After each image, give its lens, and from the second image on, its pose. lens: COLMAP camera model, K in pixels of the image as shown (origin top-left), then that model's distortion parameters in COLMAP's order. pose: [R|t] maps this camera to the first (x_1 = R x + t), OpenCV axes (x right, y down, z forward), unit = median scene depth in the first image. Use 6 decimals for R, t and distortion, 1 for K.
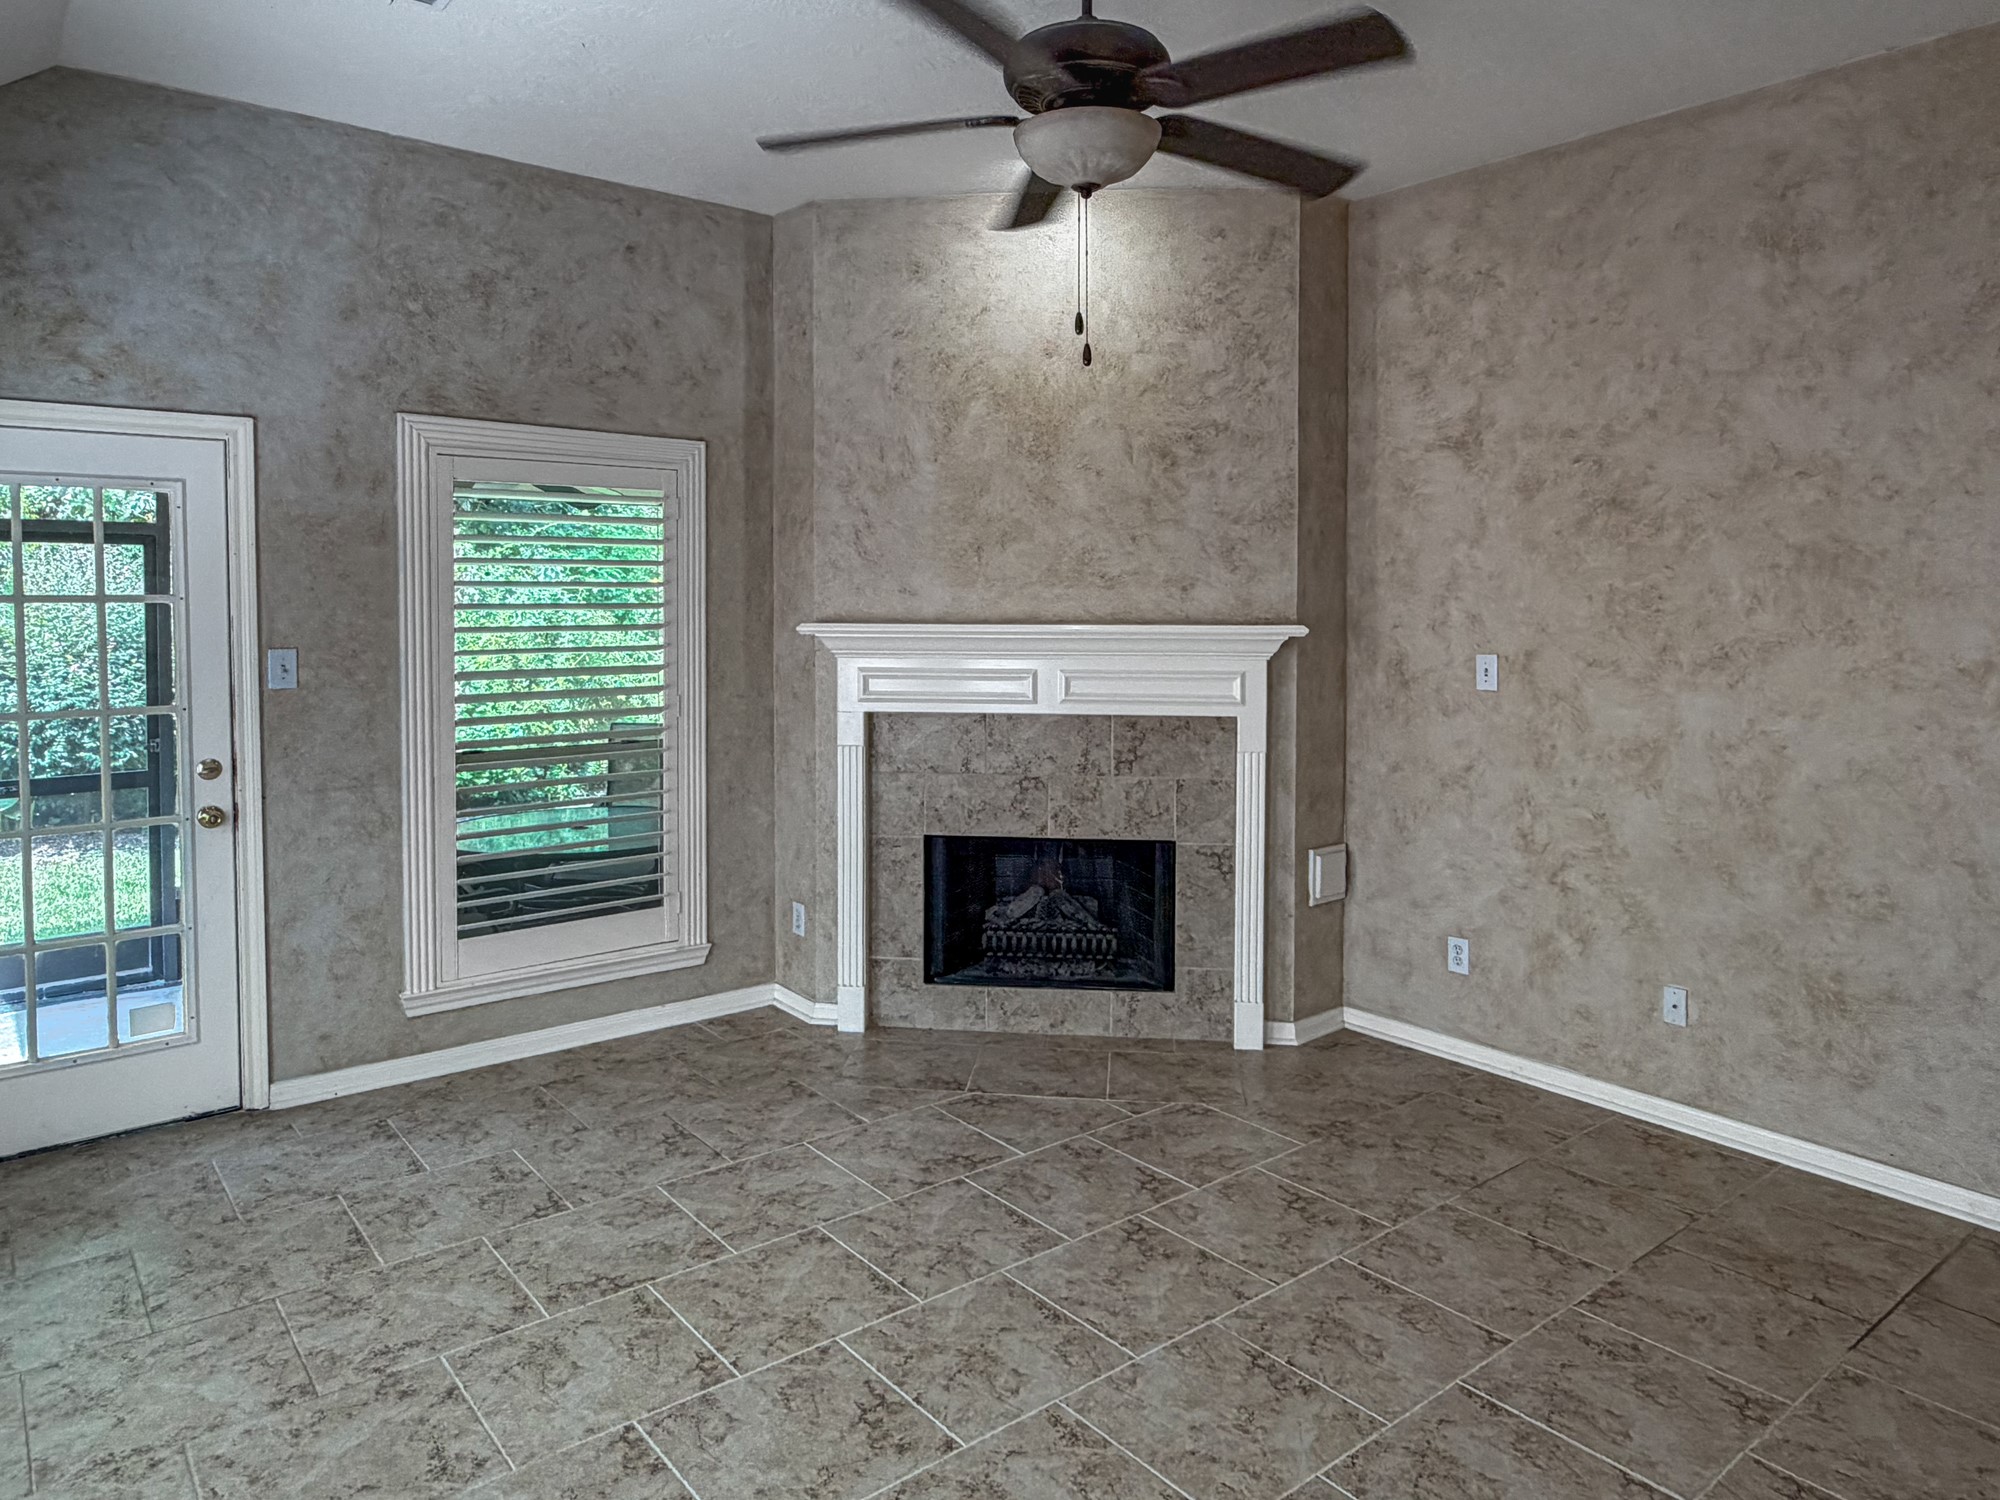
lens RADIAL K [[1294.0, 0, 993.7], [0, 1294.0, 647.7], [0, 0, 1]] dist [-0.002040, -0.000484]
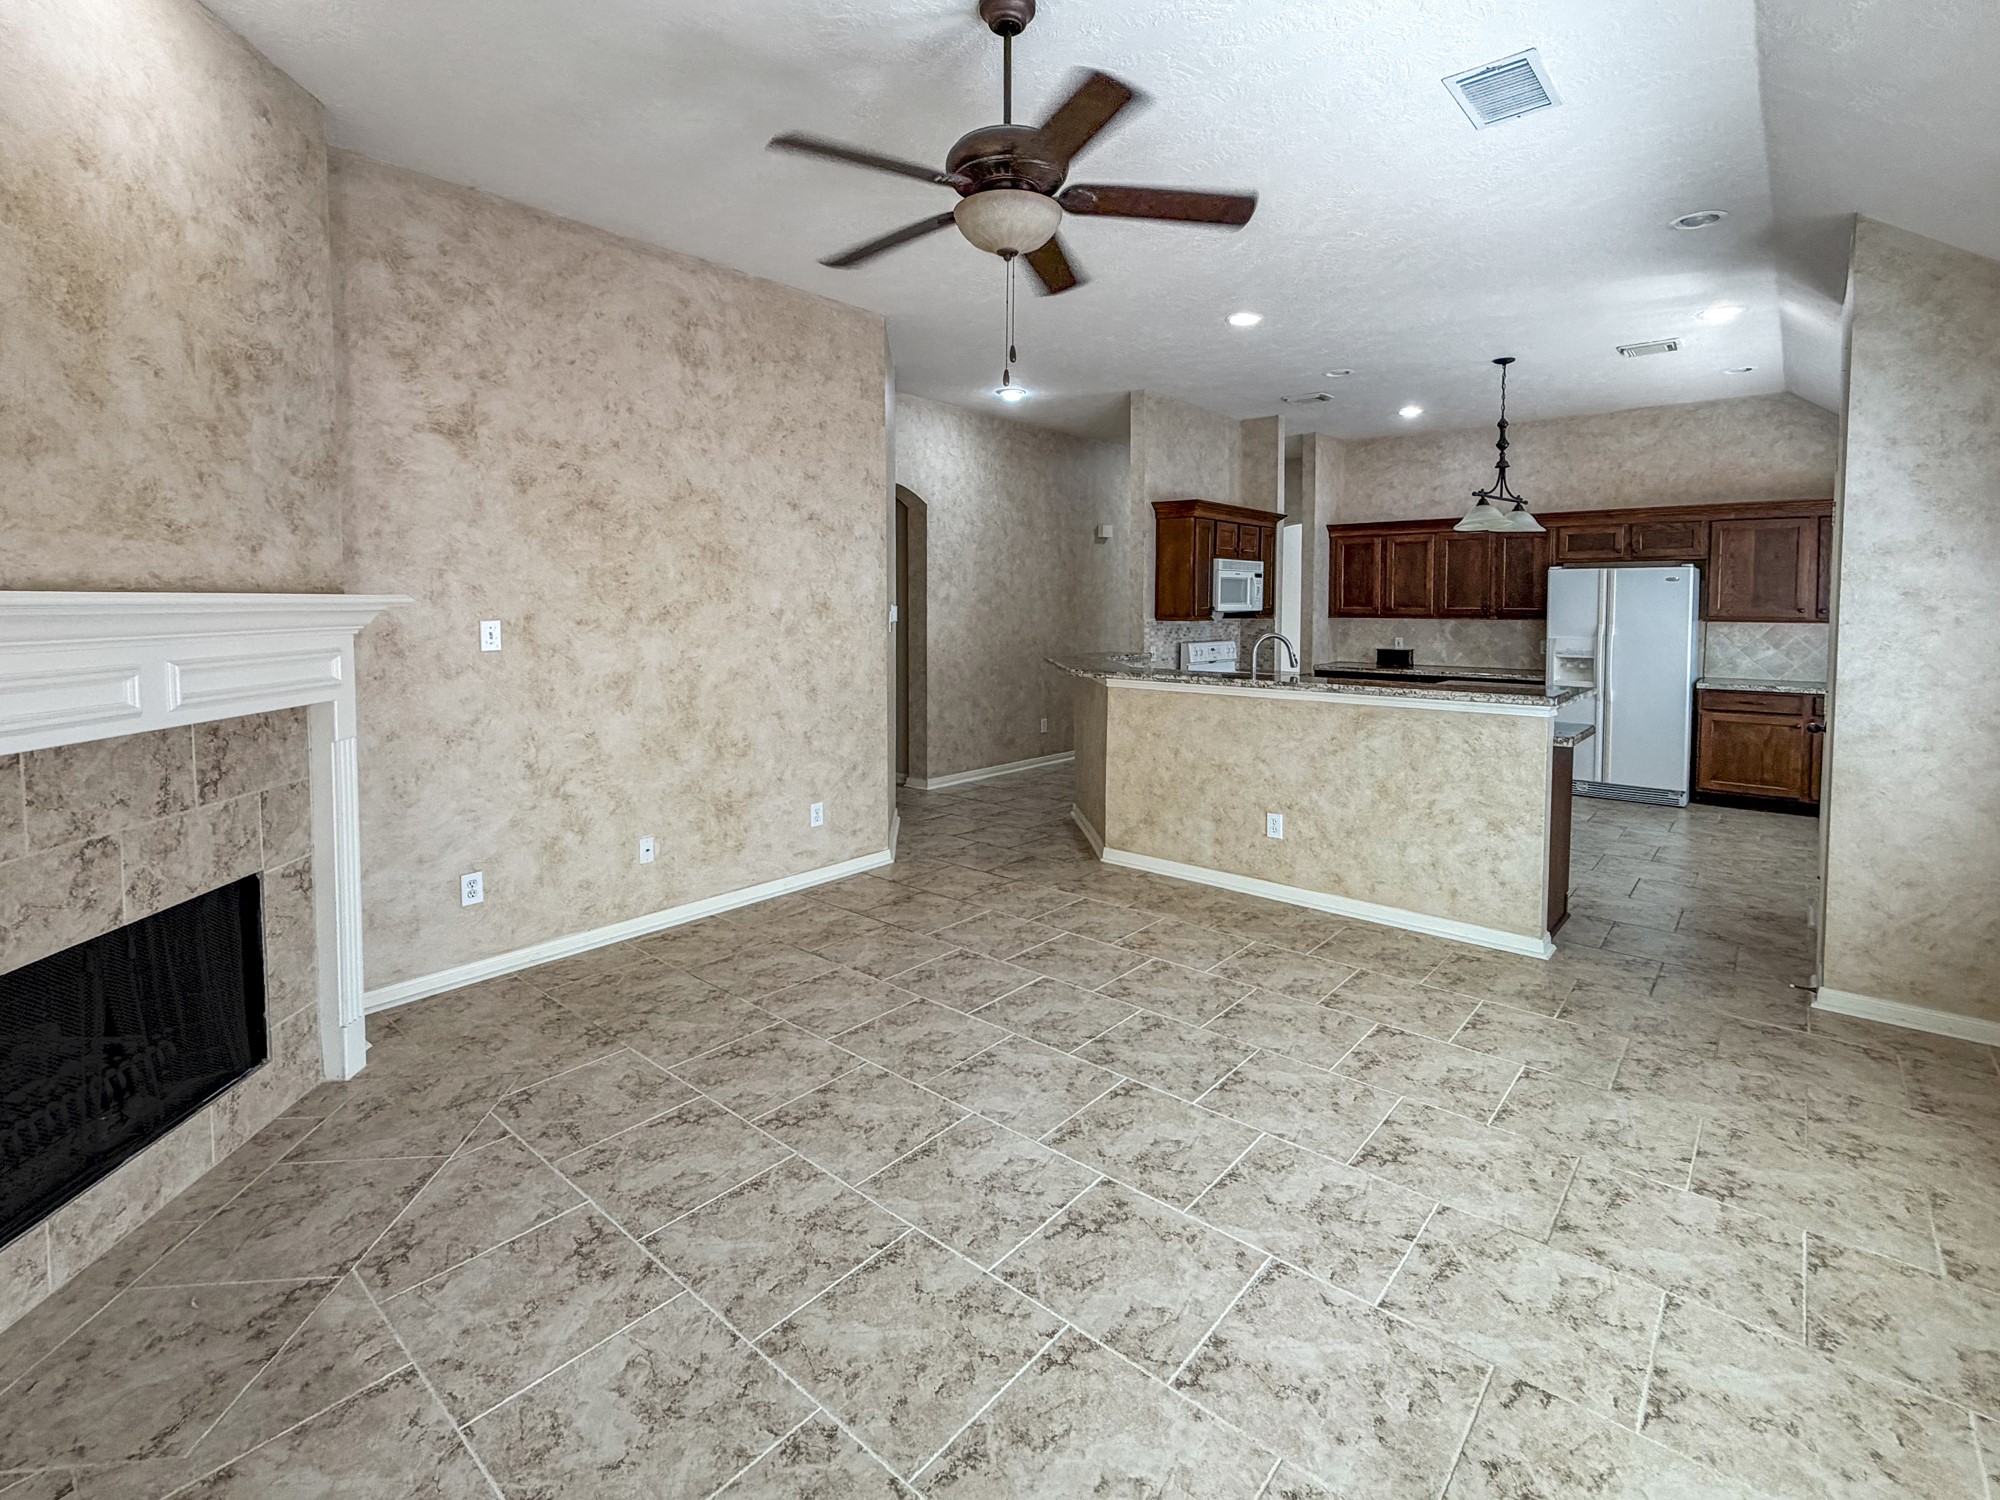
lens RADIAL K [[929.8, 0, 1006.9], [0, 929.8, 645.1], [0, 0, 1]] dist [-0.001975, 0.000143]
pose [[-0.184659, -0.049077, 0.981576, -0.532467], [0.039150, 0.997592, 0.057243, -0.002103], [-0.982023, 0.048999, -0.182293, 0.708116]]
